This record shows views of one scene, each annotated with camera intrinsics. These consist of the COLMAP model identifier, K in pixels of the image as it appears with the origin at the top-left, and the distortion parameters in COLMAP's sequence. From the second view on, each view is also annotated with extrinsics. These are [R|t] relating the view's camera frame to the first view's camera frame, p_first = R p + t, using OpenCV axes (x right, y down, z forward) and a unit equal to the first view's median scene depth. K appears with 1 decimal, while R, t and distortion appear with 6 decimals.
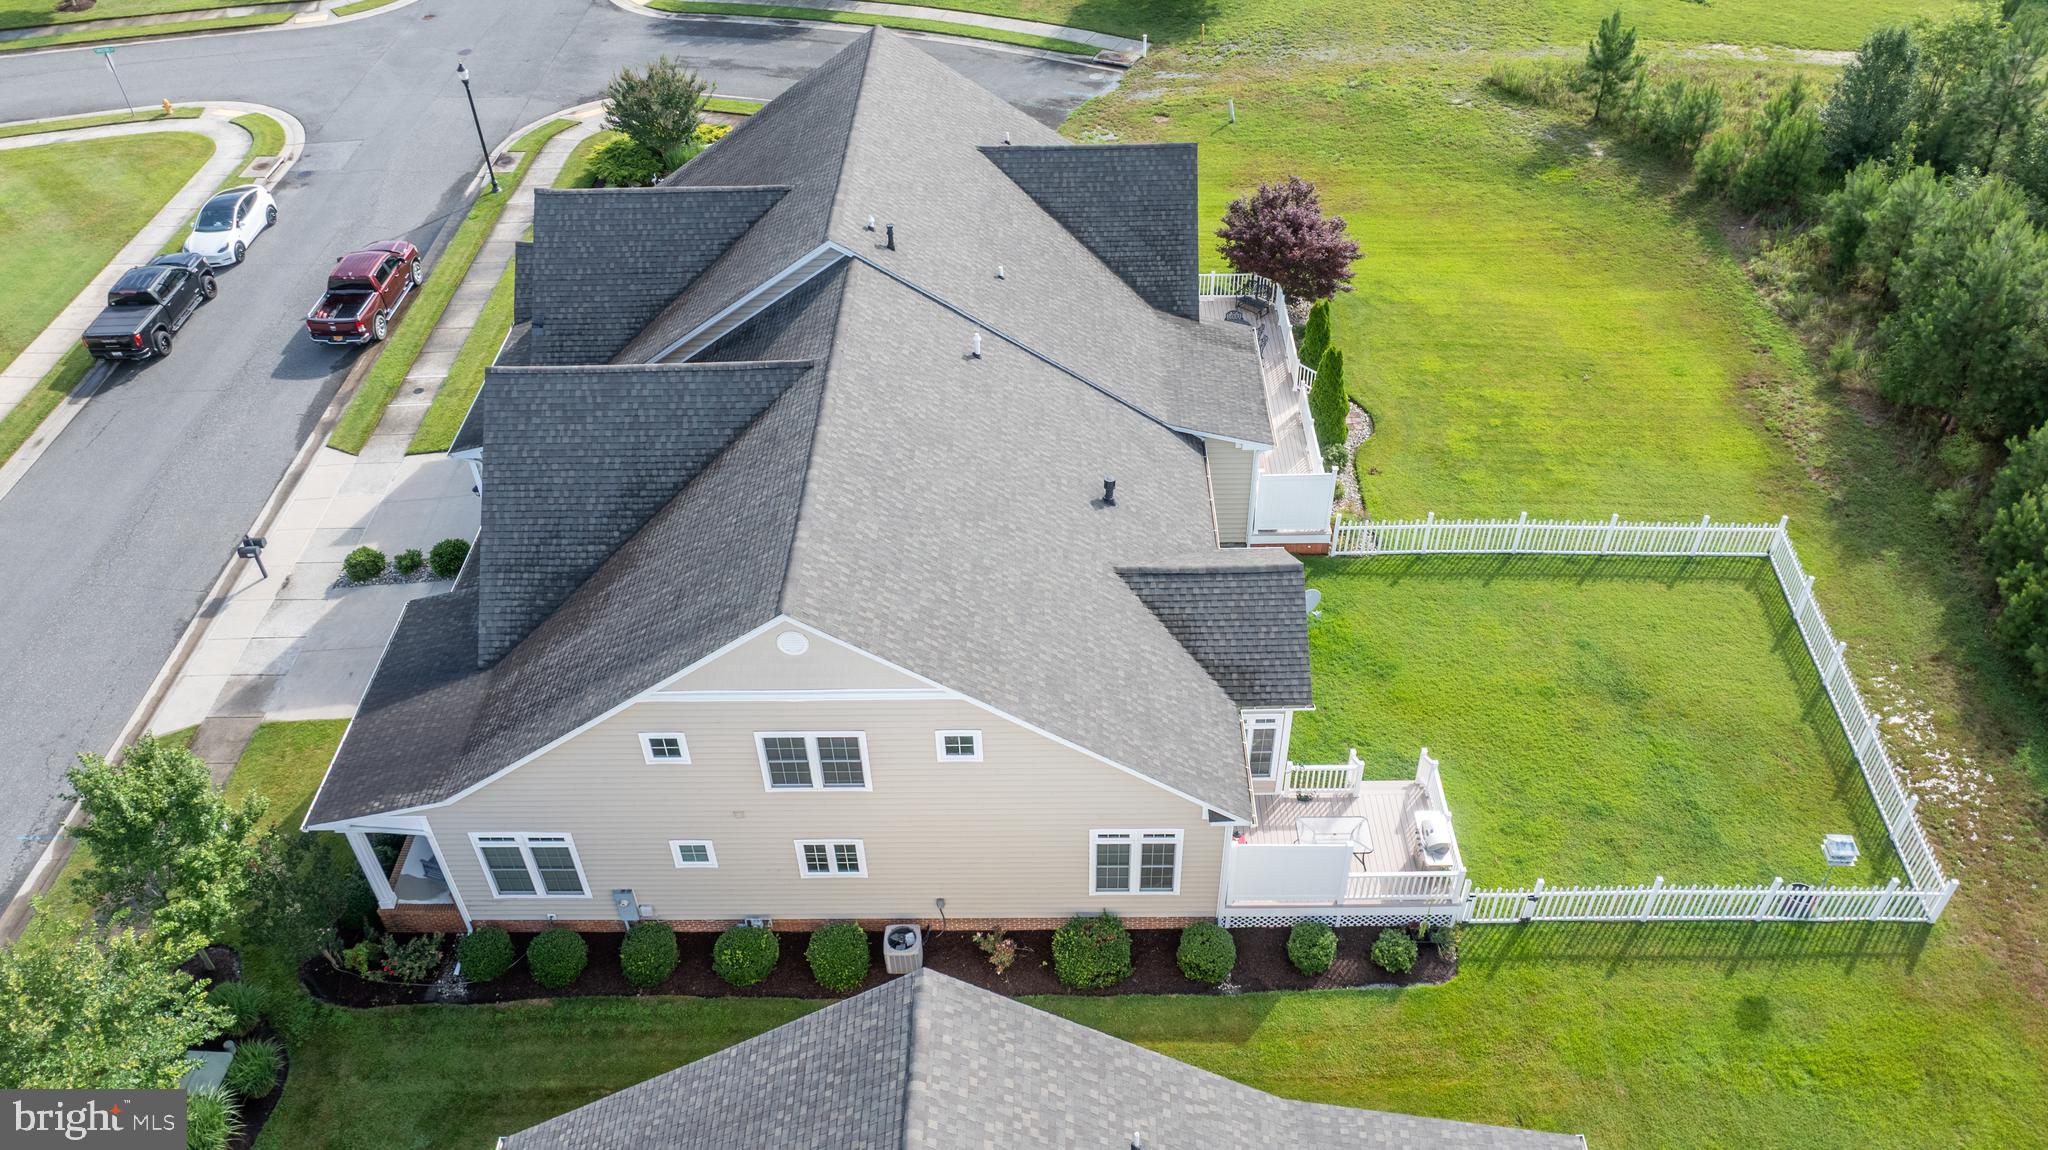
lens RADIAL K [[1514.7, 0, 1045.1], [0, 1514.7, 319.9], [0, 0, 1]] dist [-0.022682, 0.015437]
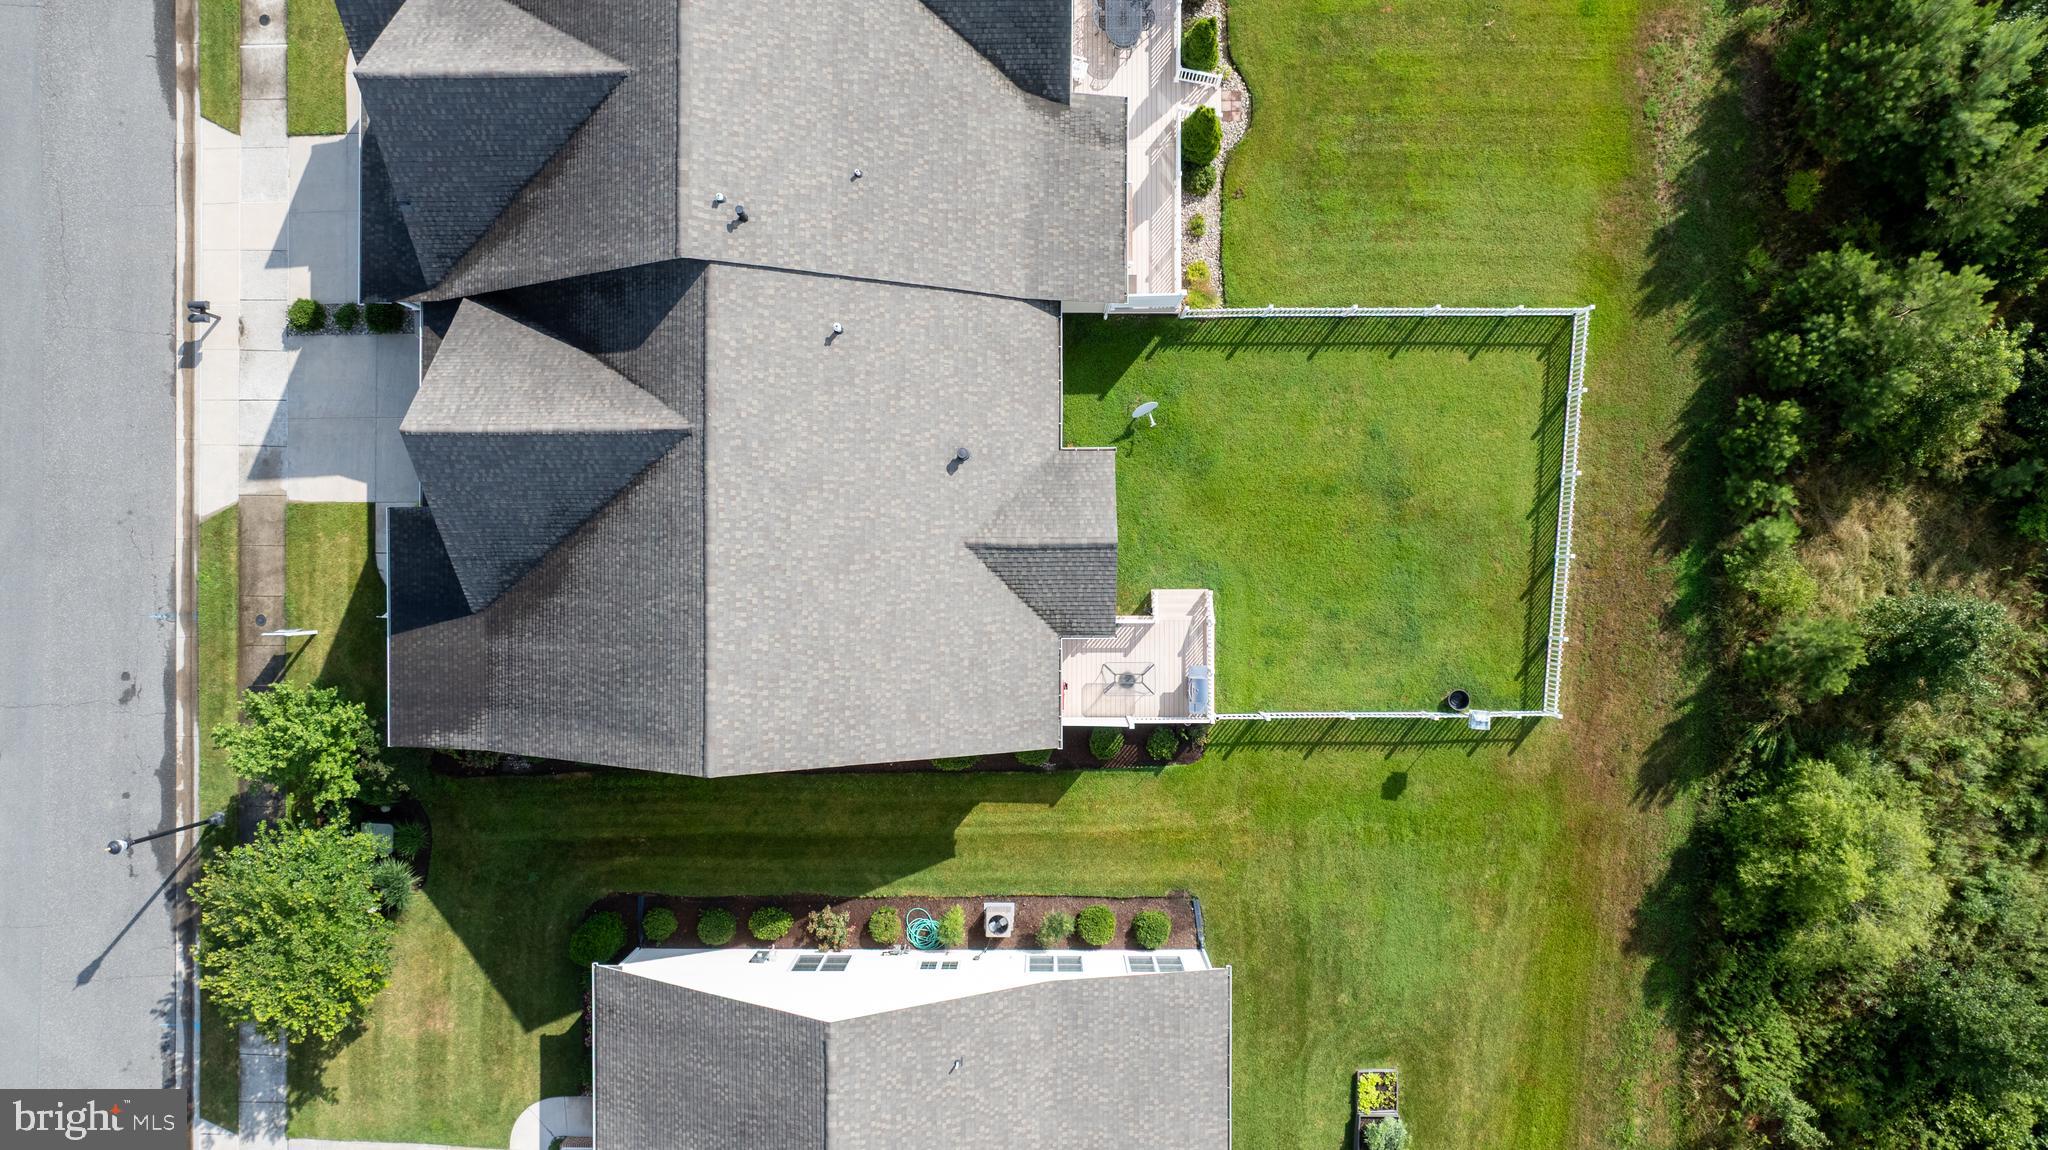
lens RADIAL K [[1525.3, 0, 1024.0], [0, 1525.3, 575.0], [0, 0, 1]] dist [-0.011209, -0.003921]
pose [[0.999929, -0.010078, 0.006291, 0.086261], [0.001192, 0.611949, 0.790896, -0.804459], [-0.011821, -0.790833, 0.611918, 0.219973]]
